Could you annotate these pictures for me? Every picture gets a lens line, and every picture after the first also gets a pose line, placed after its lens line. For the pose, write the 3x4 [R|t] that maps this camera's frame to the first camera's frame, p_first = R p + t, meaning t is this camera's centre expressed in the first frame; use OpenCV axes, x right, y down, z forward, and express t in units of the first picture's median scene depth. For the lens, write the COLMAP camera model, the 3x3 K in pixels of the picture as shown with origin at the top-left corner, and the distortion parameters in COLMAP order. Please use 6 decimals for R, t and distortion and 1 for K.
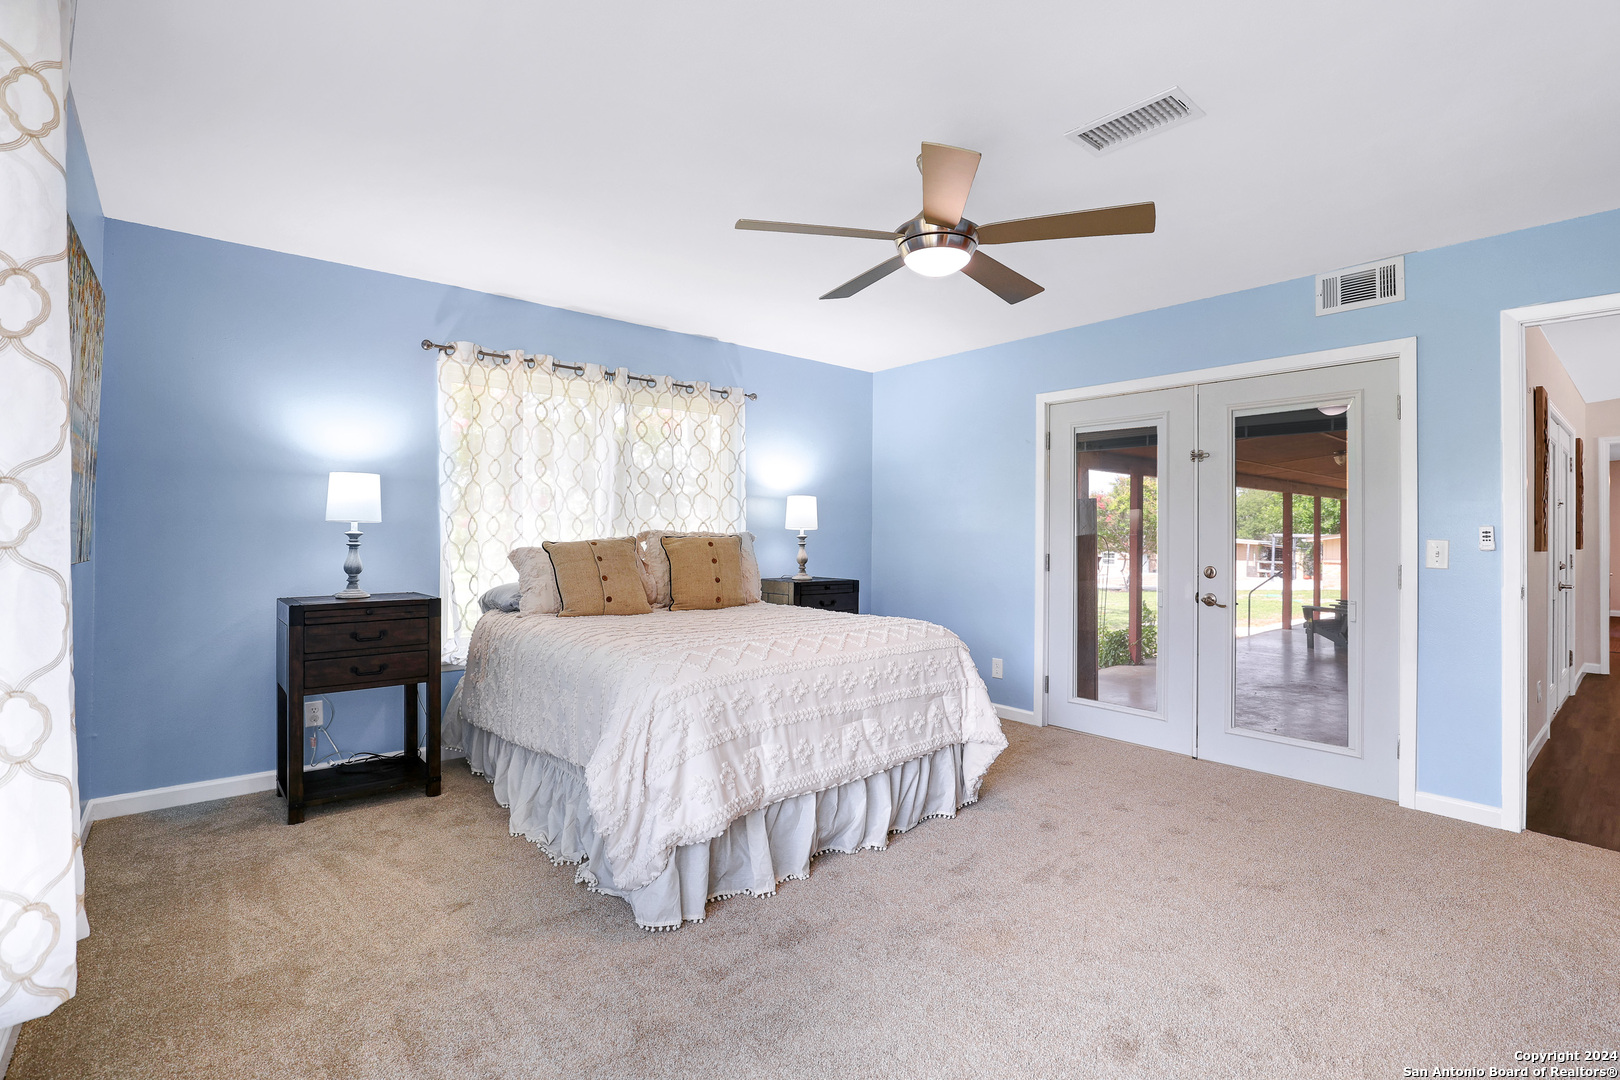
lens RADIAL K [[778.8, 0, 809.7], [0, 778.8, 517.4], [0, 0, 1]] dist [-0.000651, -0.000211]
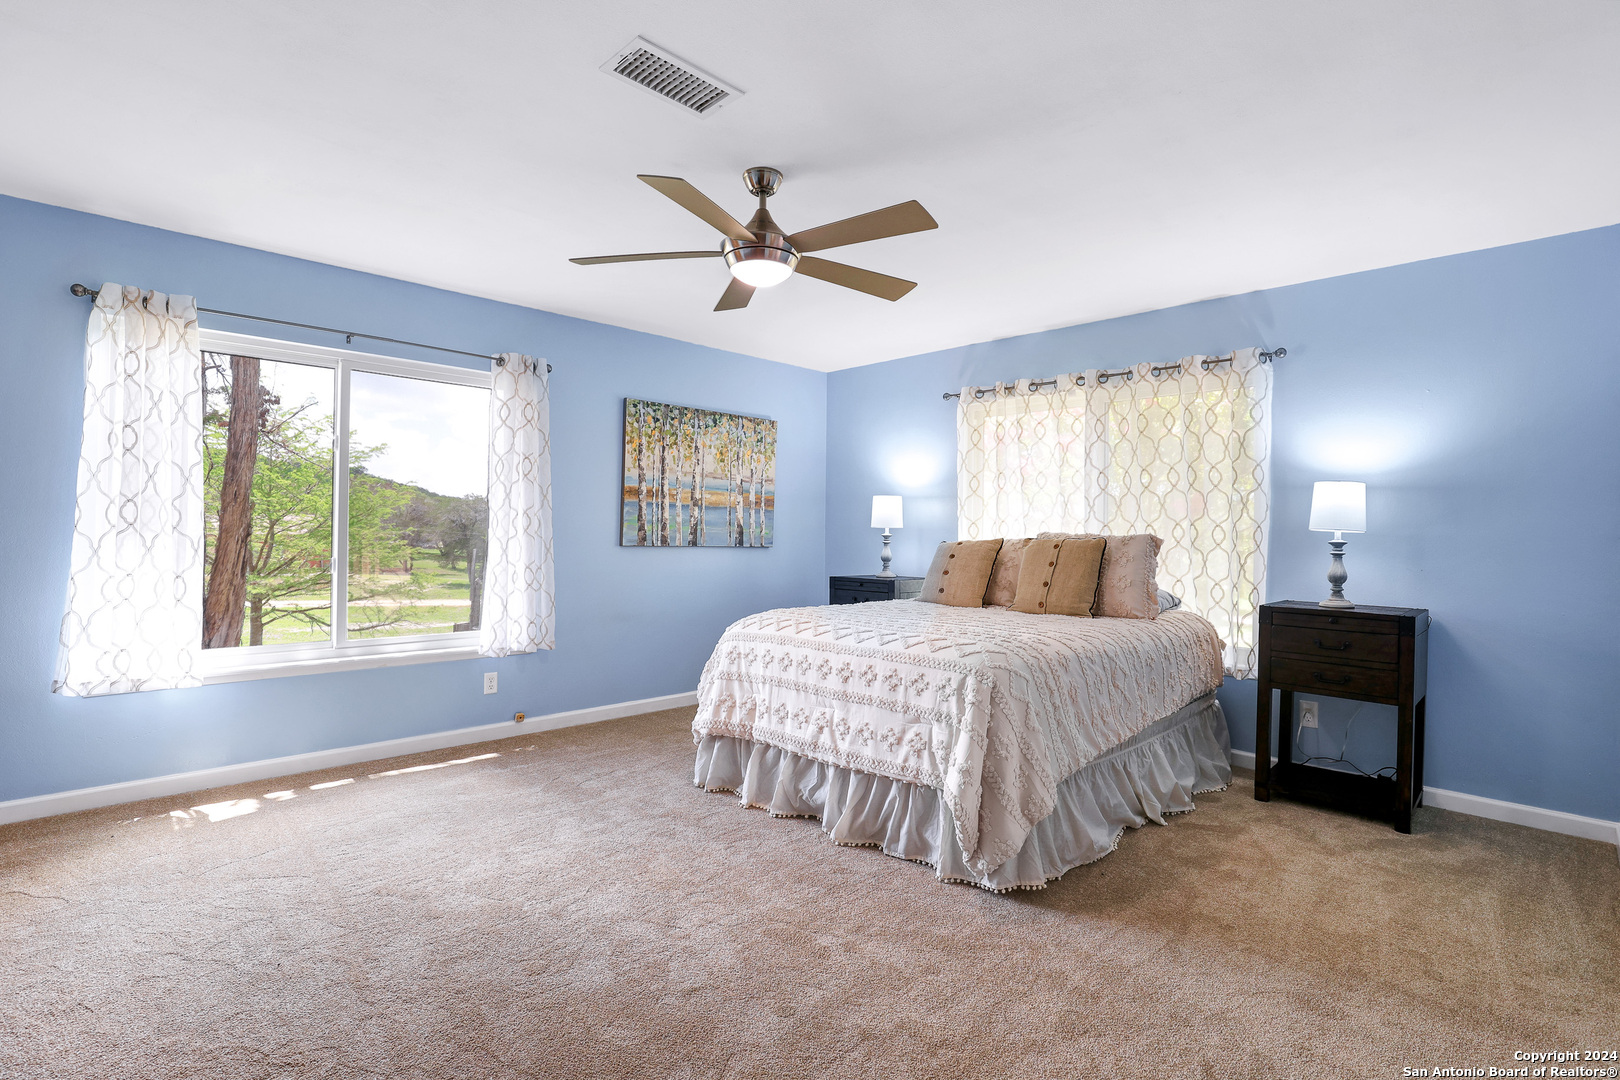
lens RADIAL K [[740.6, 0, 822.0], [0, 740.6, 541.3], [0, 0, 1]] dist [-0.035068, 0.000100]
pose [[0.092228, 0.003366, -0.995732, 0.579341], [0.009033, 0.999950, 0.004217, 0.016982], [0.995697, -0.009383, 0.092193, 0.499826]]
